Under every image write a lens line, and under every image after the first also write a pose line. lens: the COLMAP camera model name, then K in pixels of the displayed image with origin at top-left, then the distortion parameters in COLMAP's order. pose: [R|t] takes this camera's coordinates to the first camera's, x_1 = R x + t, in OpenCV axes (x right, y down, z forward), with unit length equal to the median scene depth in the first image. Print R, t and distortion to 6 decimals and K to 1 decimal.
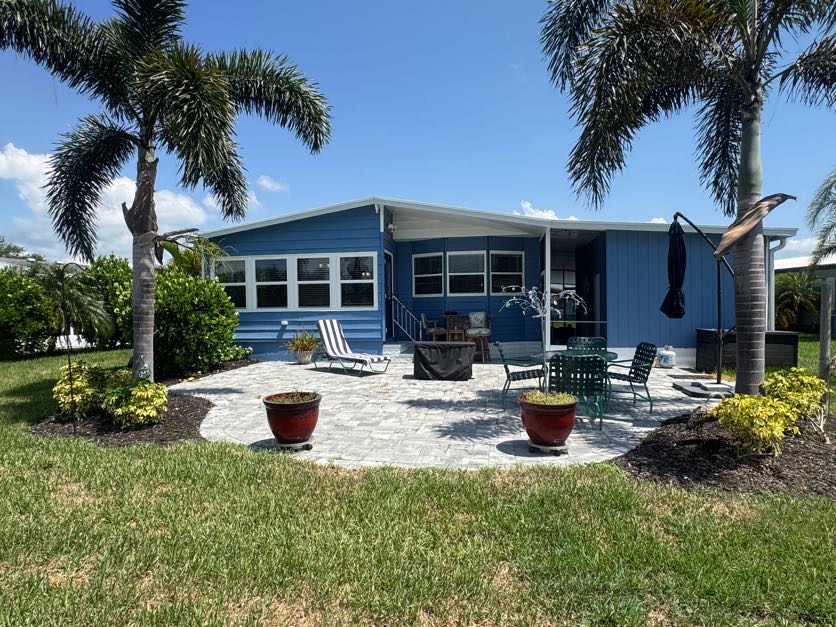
lens RADIAL K [[507.9, 0, 418.0], [0, 507.9, 313.5], [0, 0, 1]] dist [0.000214, -0.000030]
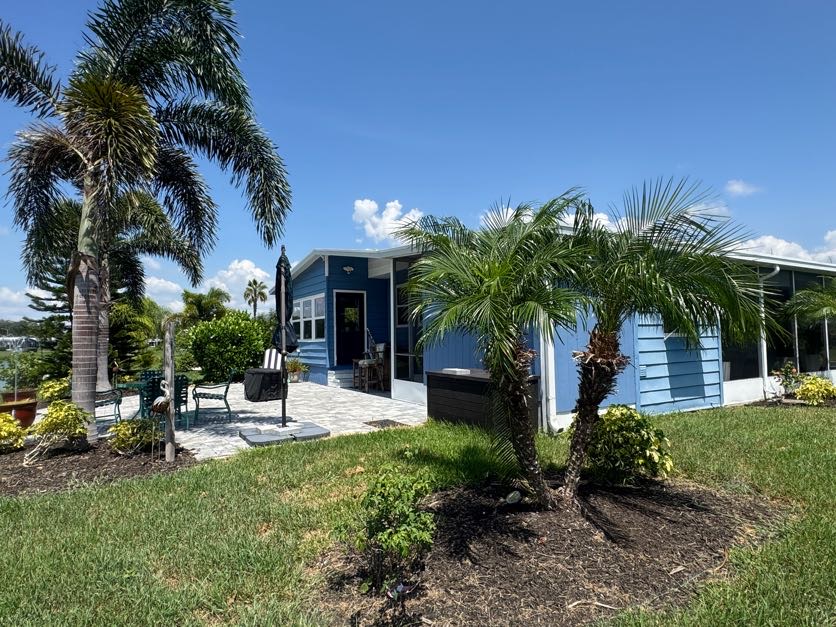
lens RADIAL K [[507.9, 0, 418.0], [0, 507.9, 313.5], [0, 0, 1]] dist [0.000214, -0.000030]
pose [[0.657659, -0.033468, -0.752572, 0.935378], [0.005364, 0.999195, -0.039748, -0.023376], [0.753296, 0.022104, 0.657310, 0.361894]]
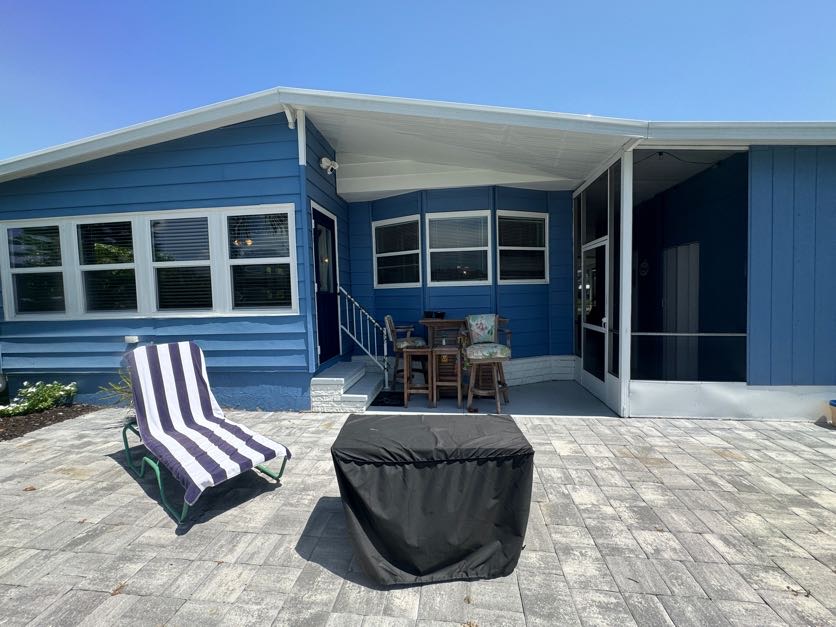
lens RADIAL K [[363.1, 0, 418.0], [0, 363.1, 313.5], [0, 0, 1]] dist [-0.000361, 0.000002]
pose [[0.999025, -0.014641, 0.041638, 0.028756], [0.012748, 0.998888, 0.045383, -0.022604], [-0.042256, -0.044808, 0.998102, 0.591038]]
